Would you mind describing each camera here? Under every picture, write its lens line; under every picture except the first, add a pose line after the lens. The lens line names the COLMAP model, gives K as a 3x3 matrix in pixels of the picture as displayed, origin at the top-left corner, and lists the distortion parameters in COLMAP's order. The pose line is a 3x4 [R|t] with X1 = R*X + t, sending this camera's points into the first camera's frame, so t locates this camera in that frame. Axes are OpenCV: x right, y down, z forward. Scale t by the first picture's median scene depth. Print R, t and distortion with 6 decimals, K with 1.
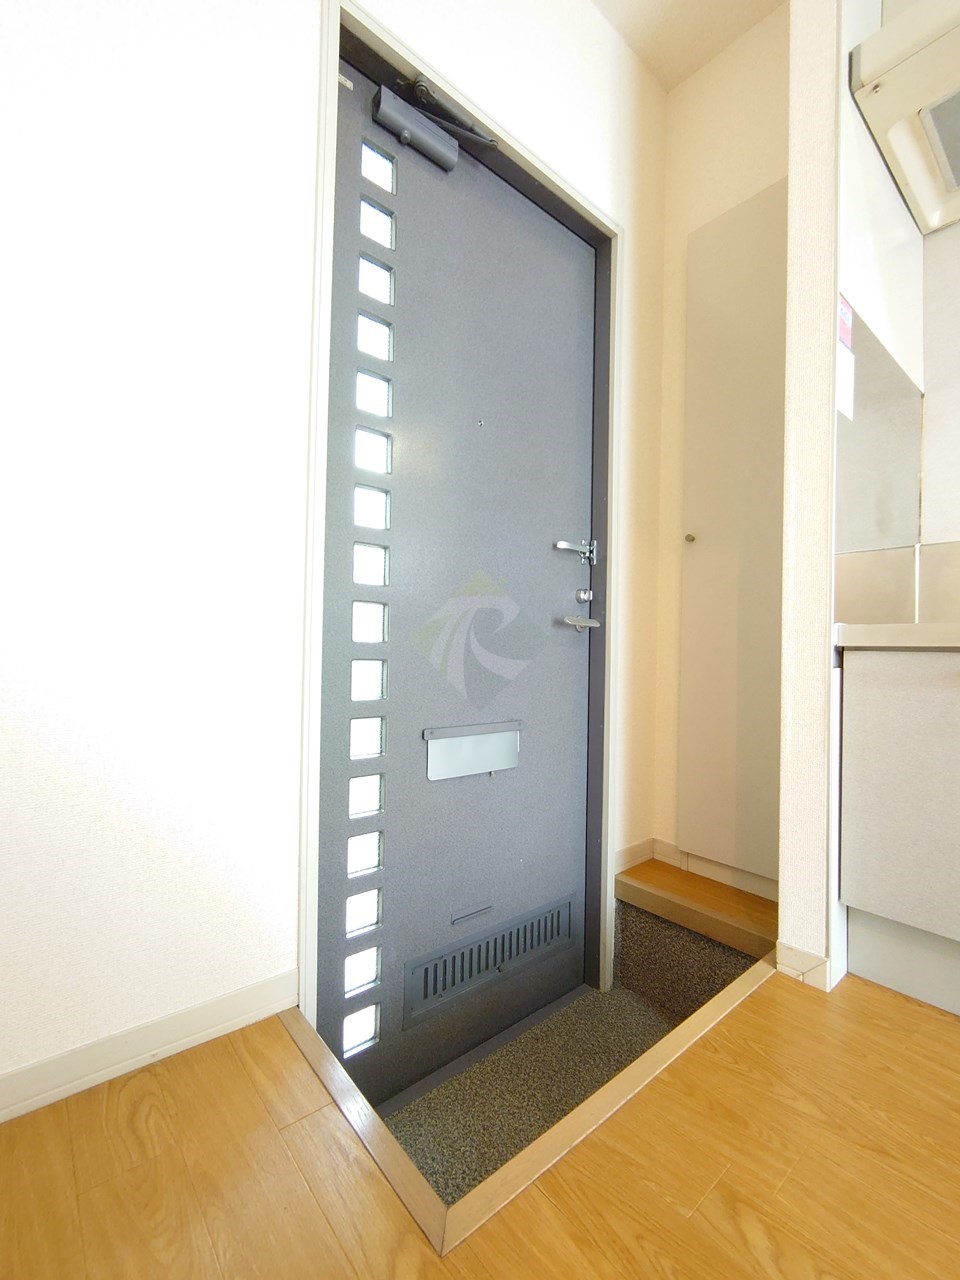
lens RADIAL K [[550.6, 0, 480.0], [0, 550.6, 640.0], [0, 0, 1]] dist [-0.000517, -0.000276]
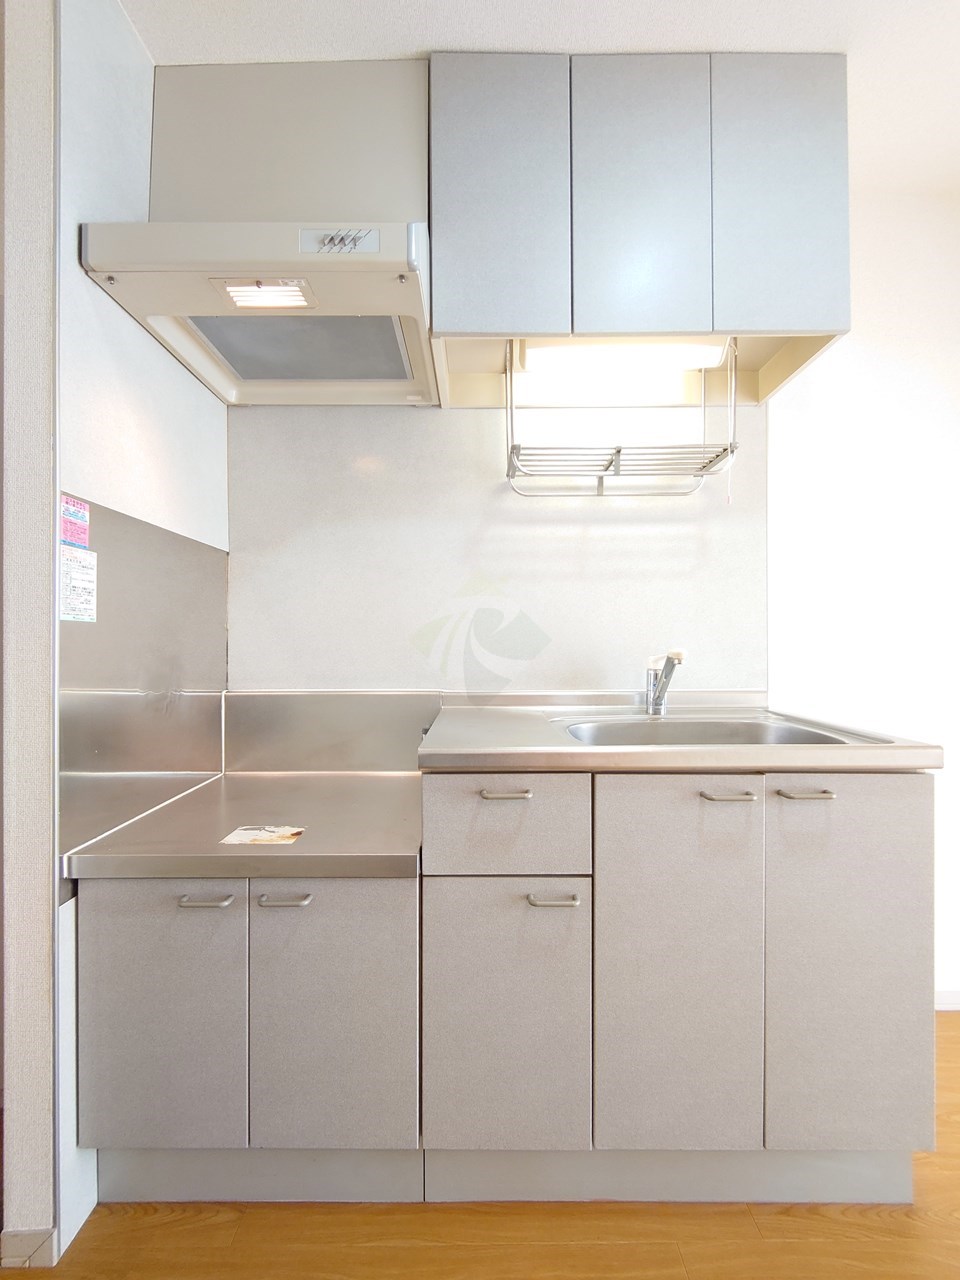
lens RADIAL K [[550.6, 0, 480.0], [0, 550.6, 640.0], [0, 0, 1]] dist [-0.000517, -0.000276]
pose [[0.646316, -0.021822, 0.762758, 0.385945], [0.008361, 0.999734, 0.021517, -0.385512], [-0.763024, -0.007530, 0.646326, -0.114315]]
